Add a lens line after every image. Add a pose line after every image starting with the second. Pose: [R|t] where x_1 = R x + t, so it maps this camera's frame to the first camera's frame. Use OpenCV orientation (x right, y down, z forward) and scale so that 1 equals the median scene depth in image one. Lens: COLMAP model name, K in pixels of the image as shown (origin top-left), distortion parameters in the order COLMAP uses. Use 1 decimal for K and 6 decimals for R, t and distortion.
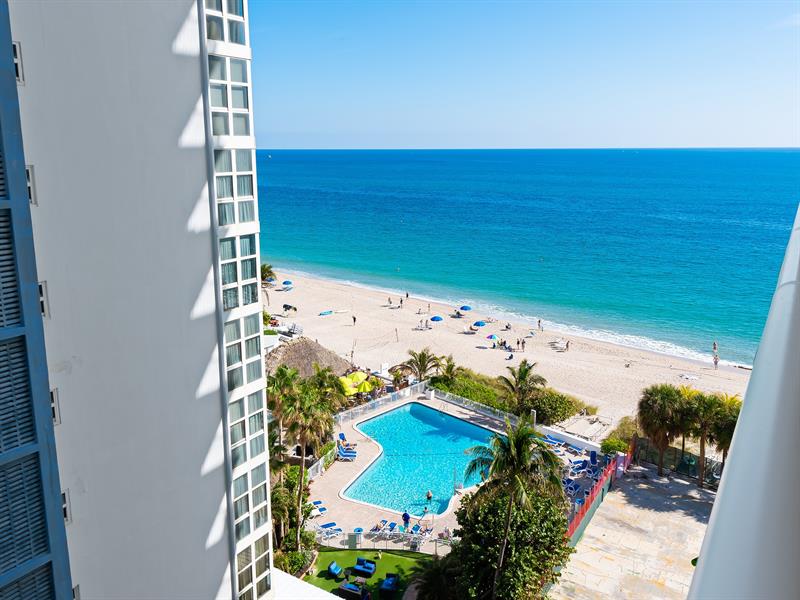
lens RADIAL K [[644.1, 0, 400.3], [0, 644.1, 269.2], [0, 0, 1]] dist [0.006392, 0.001203]
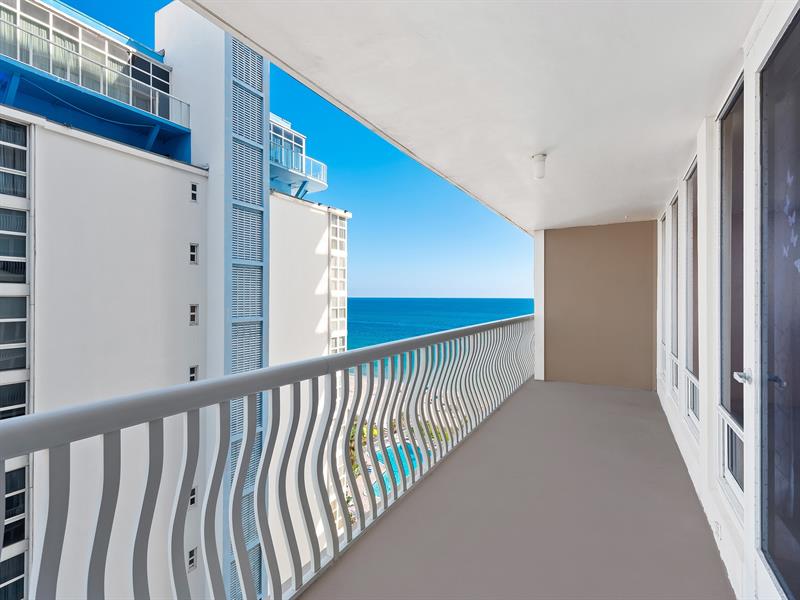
lens RADIAL K [[379.7, 0, 402.9], [0, 379.7, 299.4], [0, 0, 1]] dist [0.016360, -0.005800]
pose [[0.998749, 0.005930, 0.049659, -0.093203], [0.003058, 0.983846, -0.178992, 0.047997], [-0.049919, 0.178920, 0.982596, -0.243763]]
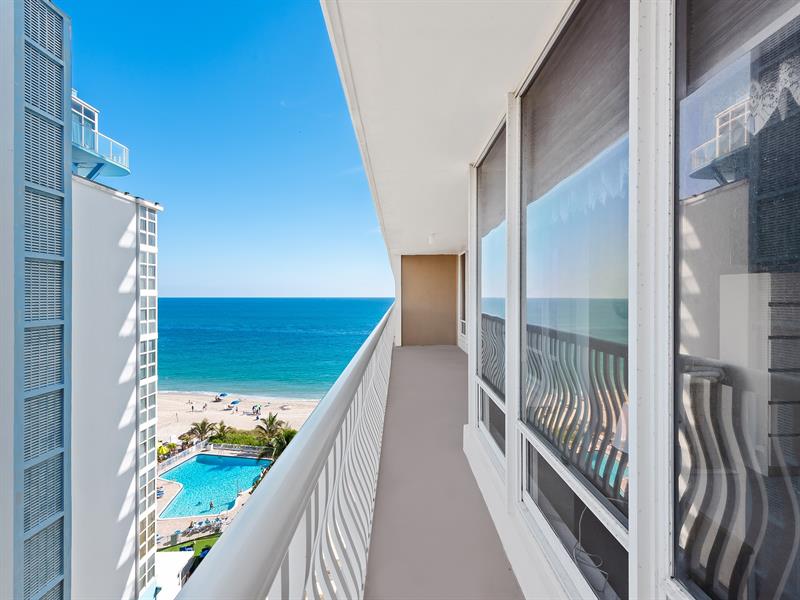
lens RADIAL K [[379.7, 0, 402.9], [0, 379.7, 299.4], [0, 0, 1]] dist [0.016360, -0.005800]
pose [[0.839125, -0.000169, 0.543939, -0.213469], [0.097785, 0.983755, -0.150544, 0.068816], [-0.535078, 0.179514, 0.825510, -0.348462]]
